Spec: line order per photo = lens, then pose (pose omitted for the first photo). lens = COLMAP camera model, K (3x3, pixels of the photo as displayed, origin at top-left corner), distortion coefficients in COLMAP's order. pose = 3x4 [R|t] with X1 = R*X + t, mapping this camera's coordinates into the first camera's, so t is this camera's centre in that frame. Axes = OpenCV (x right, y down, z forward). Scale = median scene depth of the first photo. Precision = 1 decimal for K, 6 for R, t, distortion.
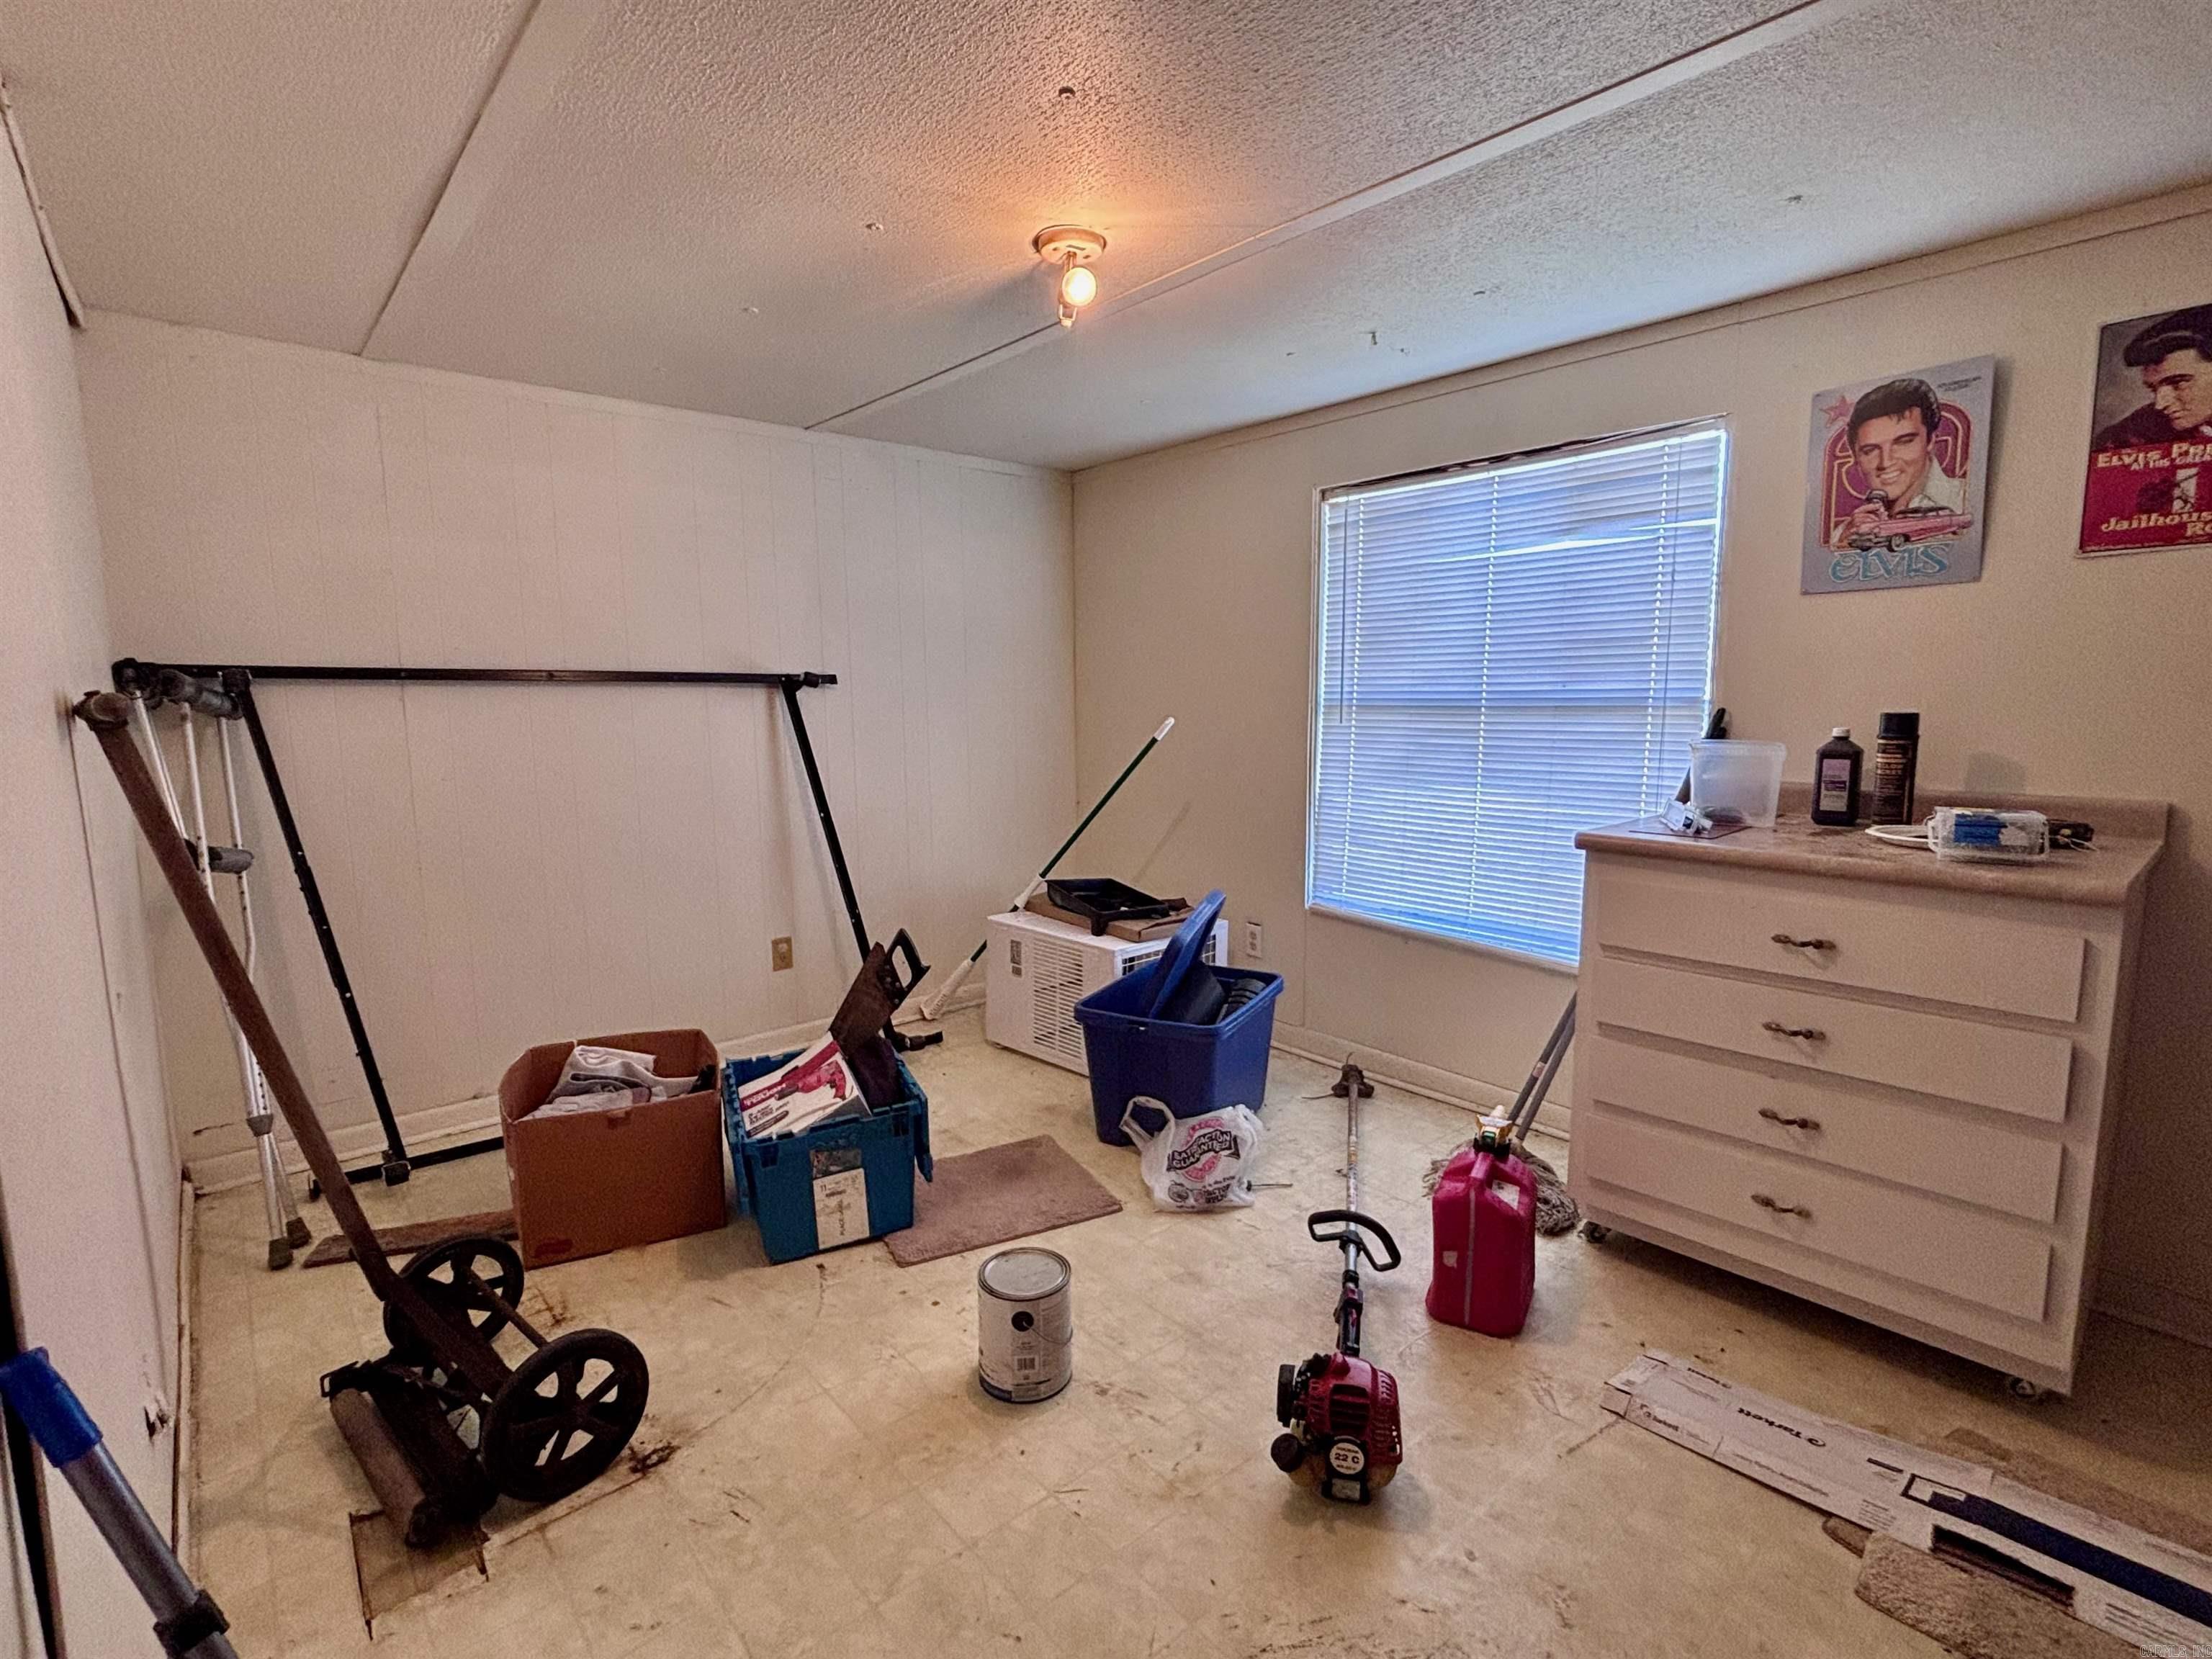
lens RADIAL K [[1077.3, 0, 1114.2], [0, 1077.3, 827.0], [0, 0, 1]] dist [0.000559, 0.007793]
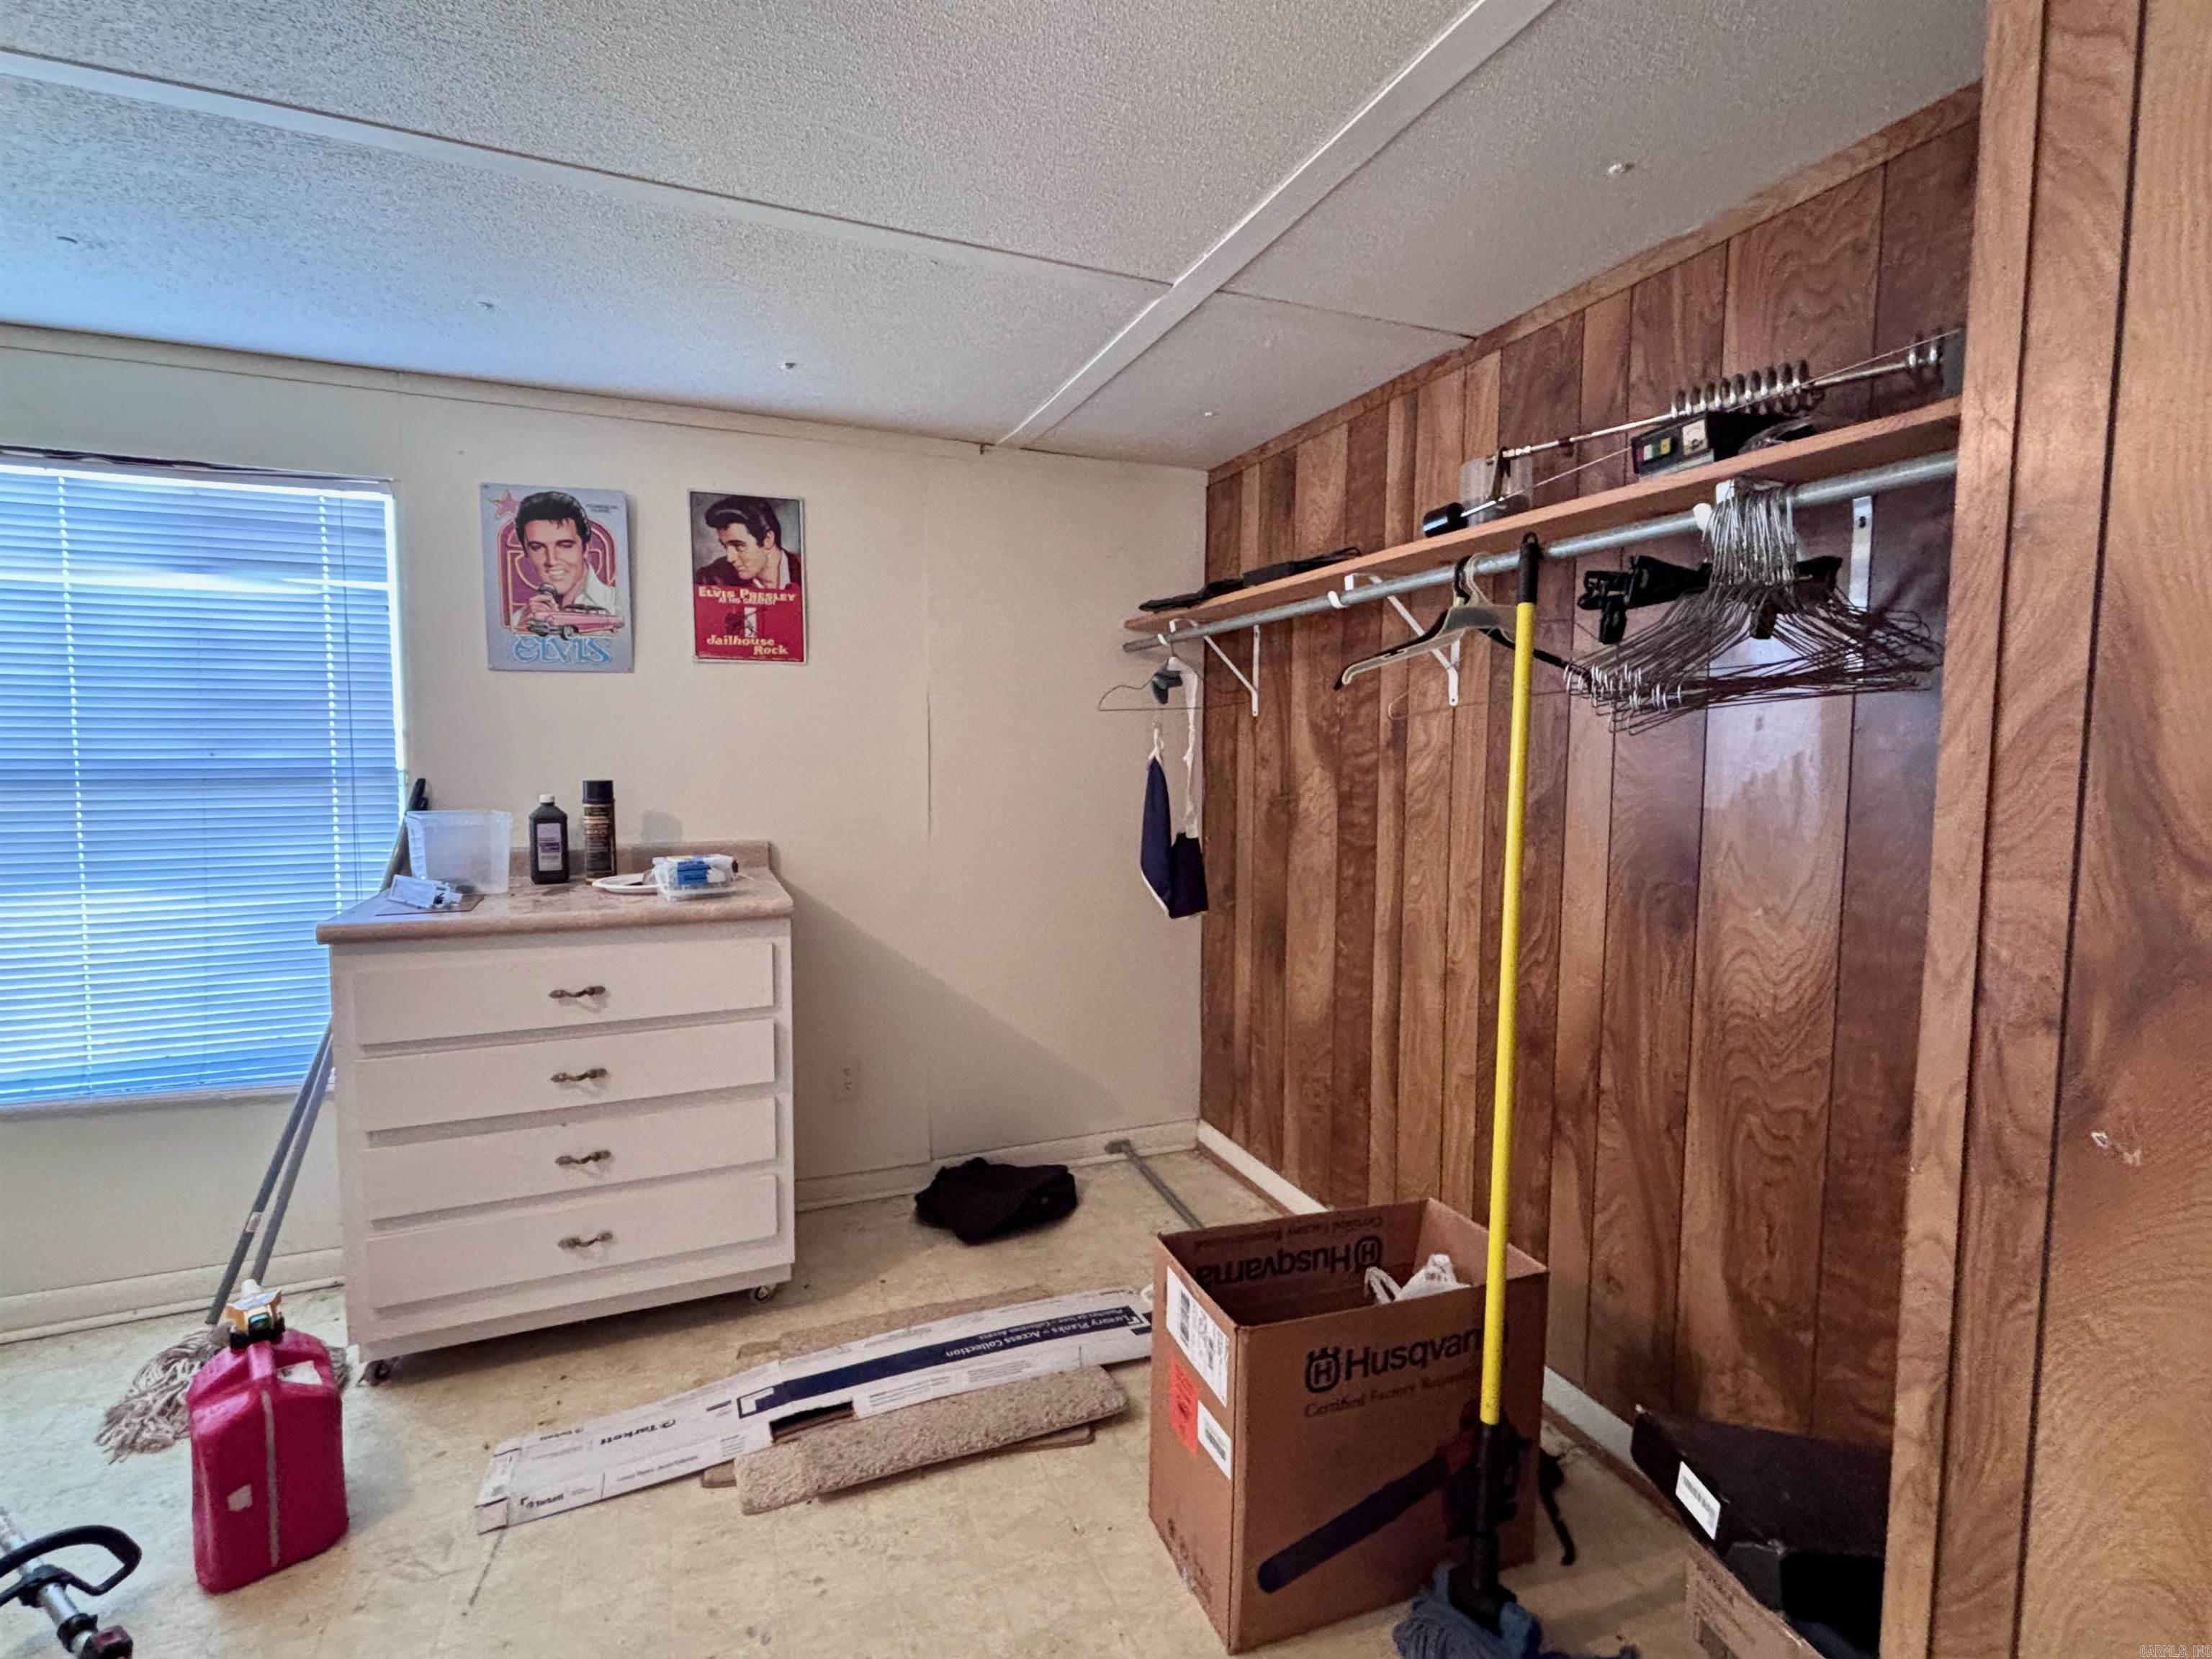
lens RADIAL K [[1077.3, 0, 1114.2], [0, 1077.3, 827.0], [0, 0, 1]] dist [0.000559, 0.007793]
pose [[0.307536, -0.064218, 0.949367, -0.201789], [0.113665, 0.993055, 0.030353, -0.028199], [-0.944723, 0.098575, 0.312700, 0.120190]]
